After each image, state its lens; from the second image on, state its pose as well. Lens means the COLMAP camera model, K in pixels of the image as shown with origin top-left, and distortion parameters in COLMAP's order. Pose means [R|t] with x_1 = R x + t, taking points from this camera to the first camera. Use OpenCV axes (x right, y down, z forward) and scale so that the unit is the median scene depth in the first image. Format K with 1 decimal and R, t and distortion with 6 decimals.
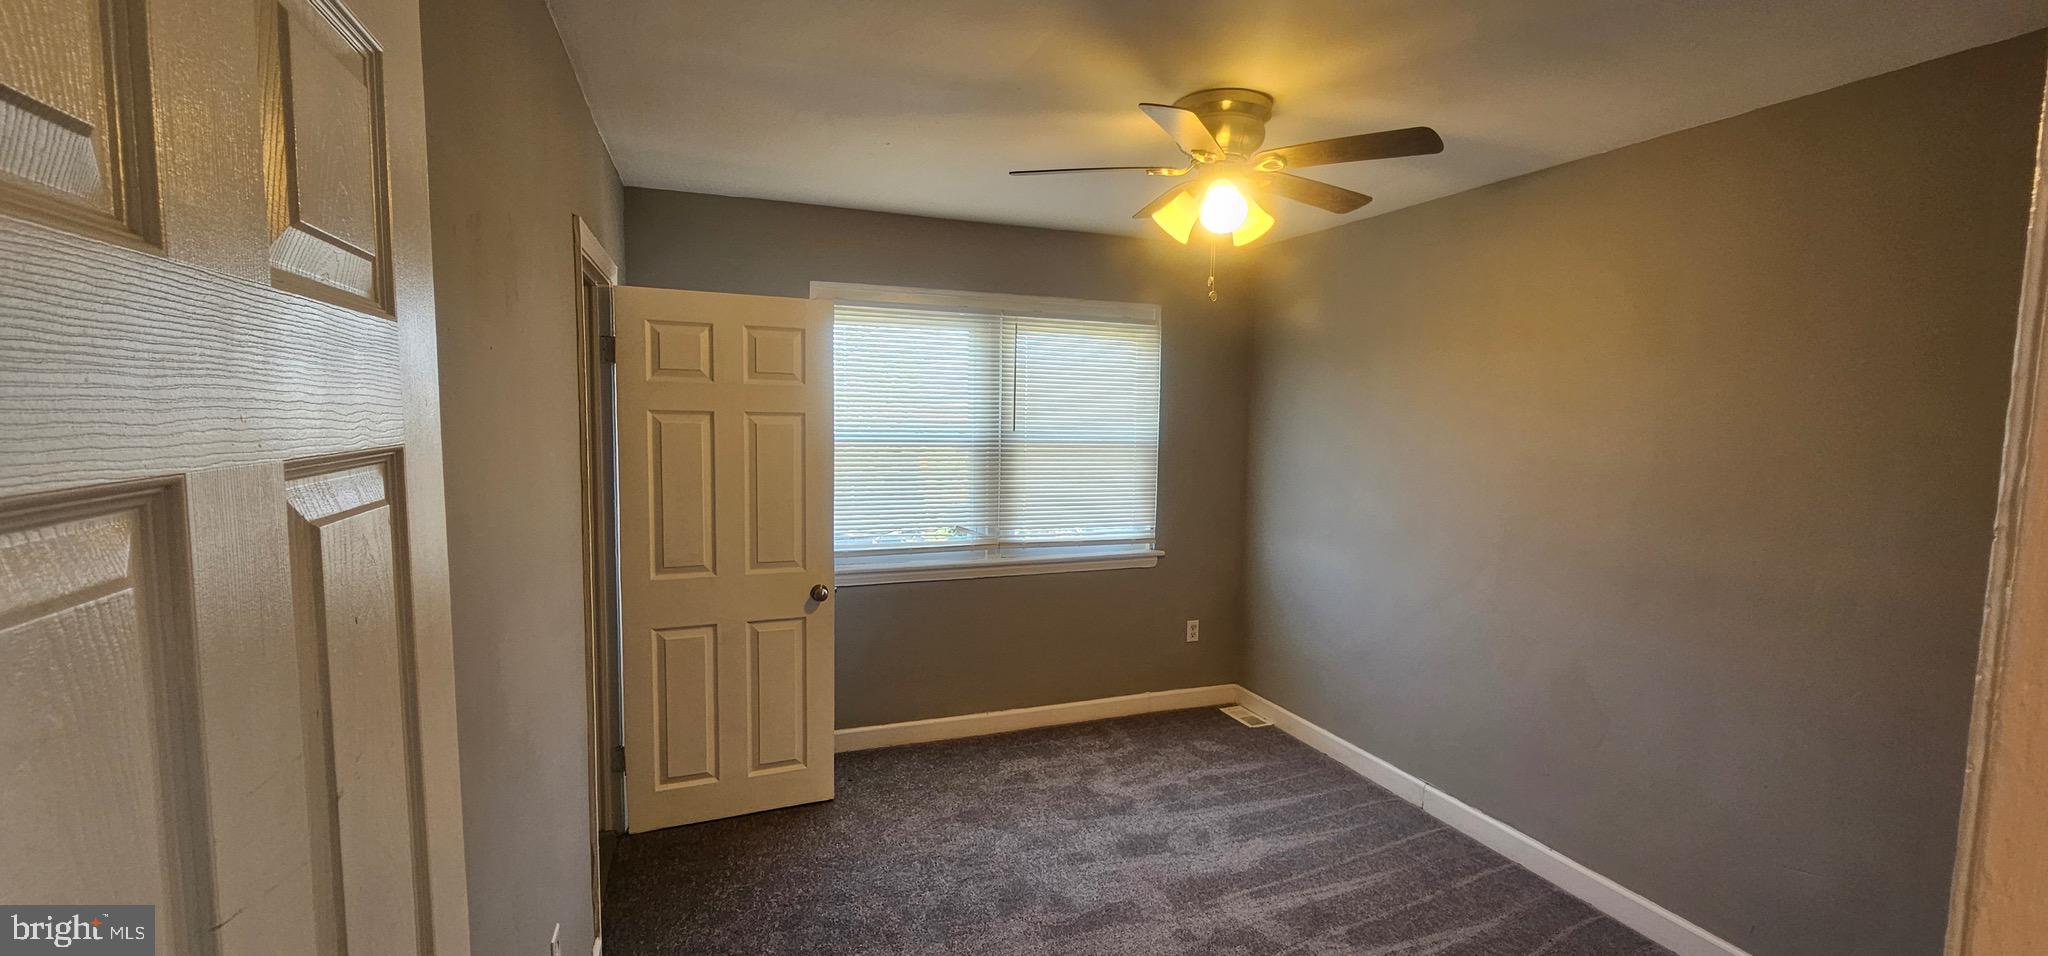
lens RADIAL K [[837.0, 0, 1033.8], [0, 837.0, 495.6], [0, 0, 1]] dist [-0.002265, 0.000664]
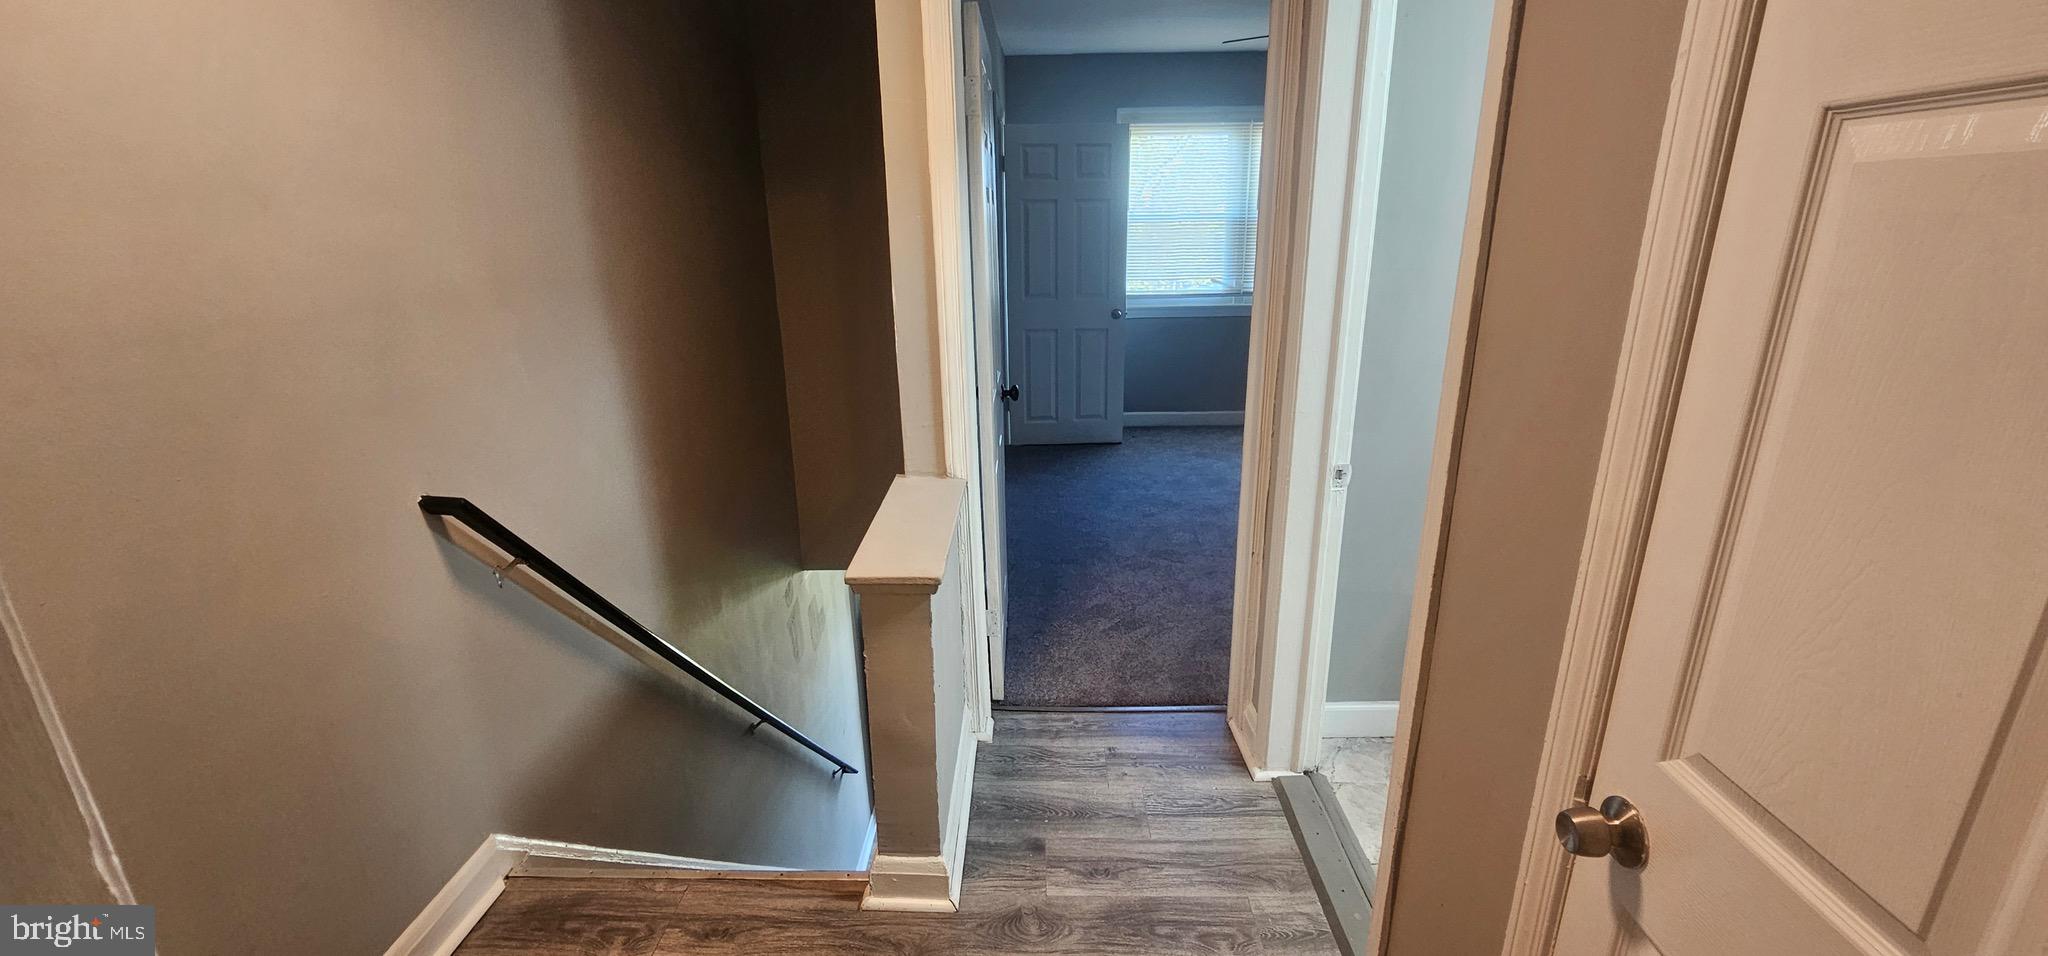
lens RADIAL K [[837.0, 0, 1036.2], [0, 837.0, 480.1], [0, 0, 1]] dist [-0.002265, 0.000664]
pose [[0.930006, 0.078254, -0.359117, 0.222560], [-0.001062, 0.977639, 0.210286, 0.094693], [0.367542, -0.195186, 0.909294, -0.639404]]
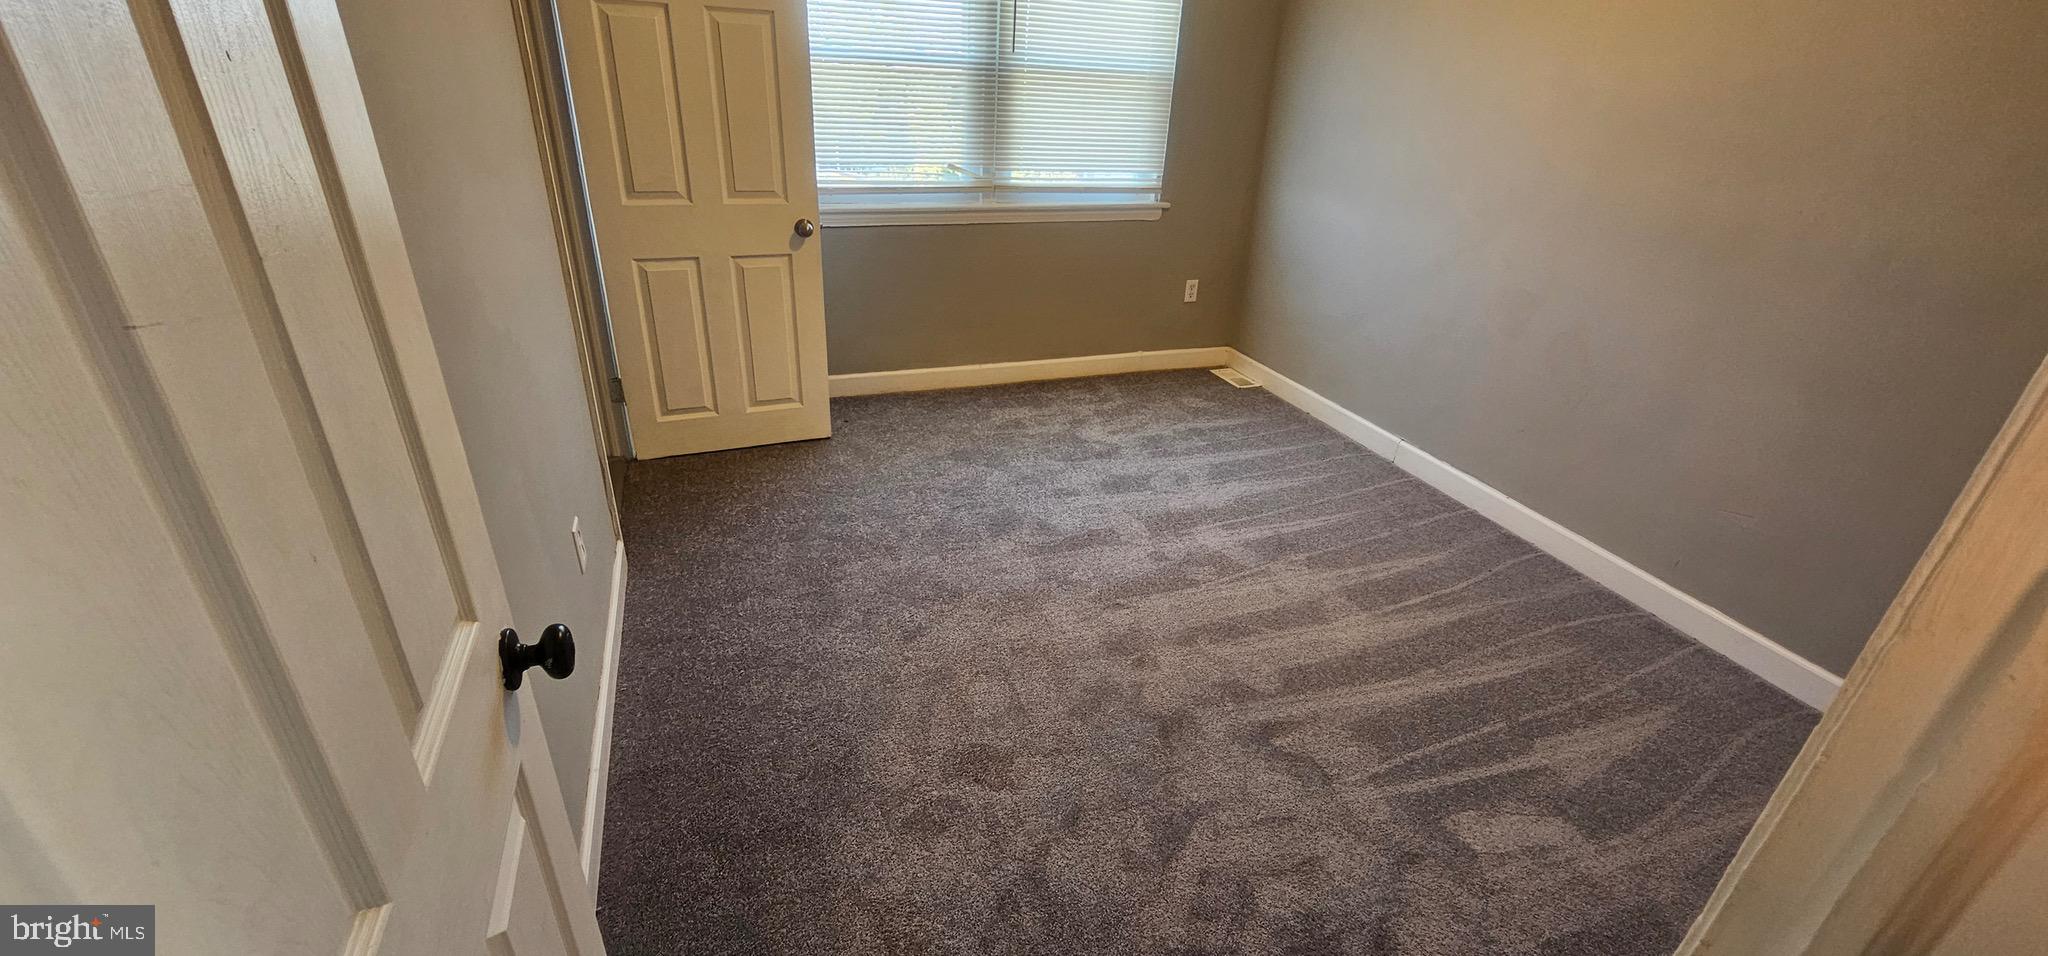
lens RADIAL K [[837.0, 0, 1031.0], [0, 837.0, 488.1], [0, 0, 1]] dist [-0.002265, 0.000664]
pose [[0.999516, 0.029481, 0.009916, 0.000097], [-0.031066, 0.930380, 0.365278, 0.038217], [0.001543, -0.365409, 0.930846, 0.010767]]
